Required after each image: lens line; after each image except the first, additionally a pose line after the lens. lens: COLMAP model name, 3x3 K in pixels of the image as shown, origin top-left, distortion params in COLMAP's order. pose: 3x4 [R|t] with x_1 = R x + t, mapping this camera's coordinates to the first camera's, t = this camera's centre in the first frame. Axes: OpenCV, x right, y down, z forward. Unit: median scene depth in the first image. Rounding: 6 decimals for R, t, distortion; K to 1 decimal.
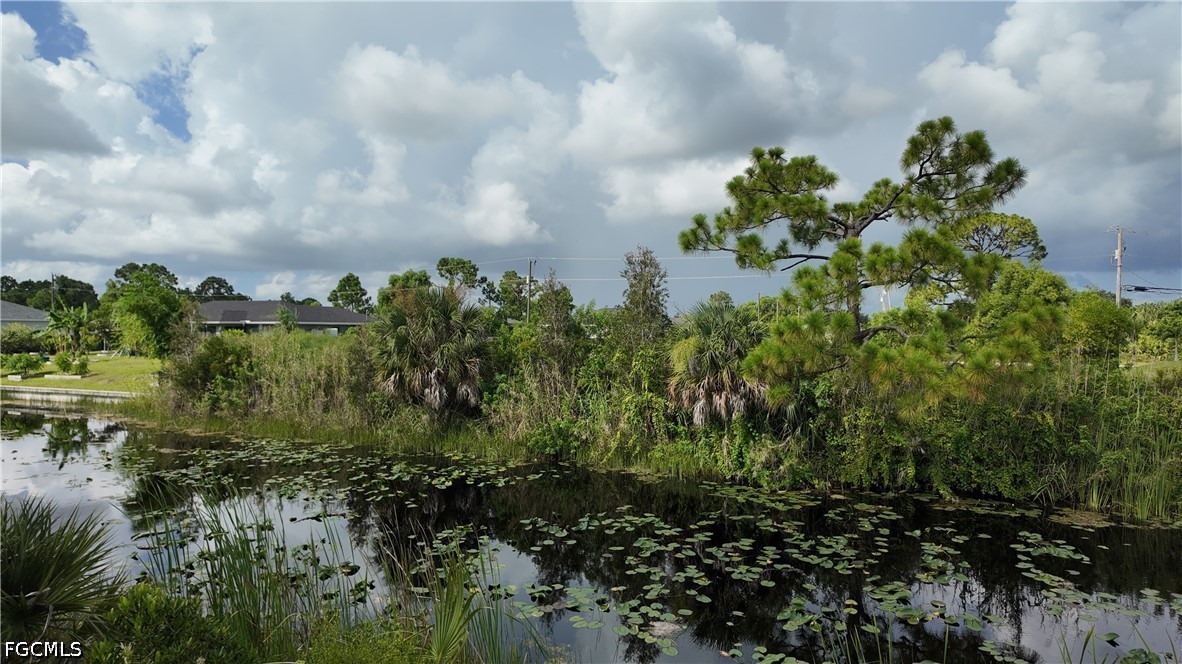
lens RADIAL K [[692.6, 0, 581.5], [0, 692.6, 334.4], [0, 0, 1]] dist [0.028592, -0.017301]
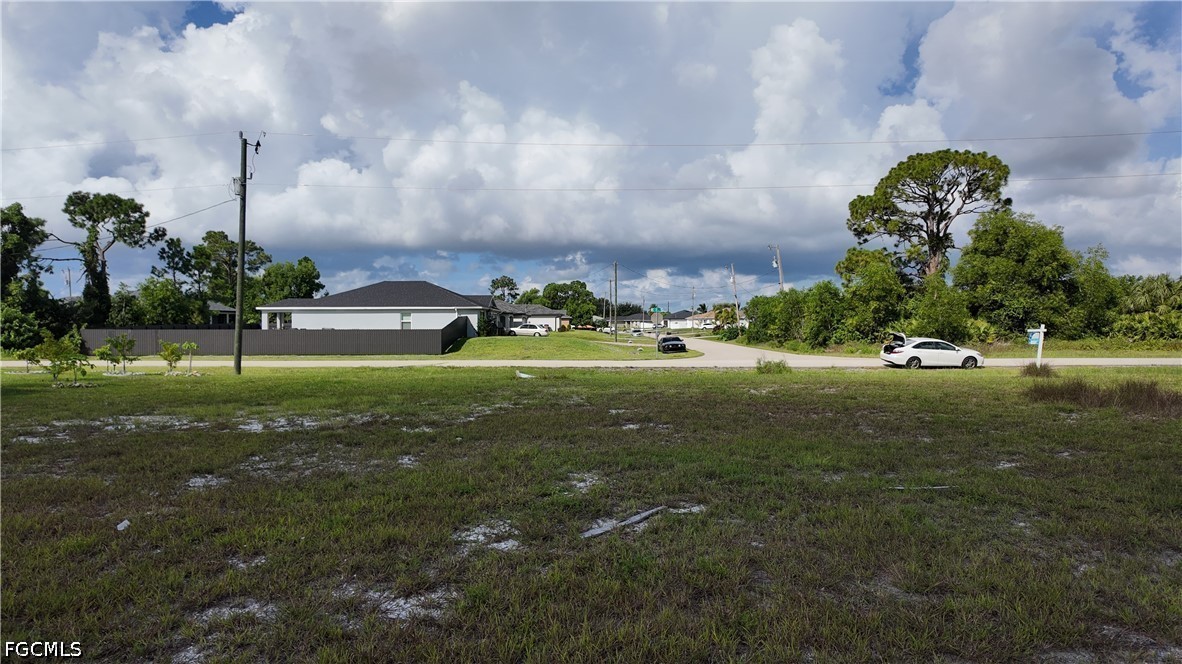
lens RADIAL K [[692.6, 0, 591.7], [0, 692.6, 337.8], [0, 0, 1]] dist [0.028592, -0.017301]
pose [[0.929123, -0.014825, 0.369474, -0.020131], [0.011535, 0.999872, 0.011112, 0.007586], [-0.369591, -0.006062, 0.929175, 0.306669]]
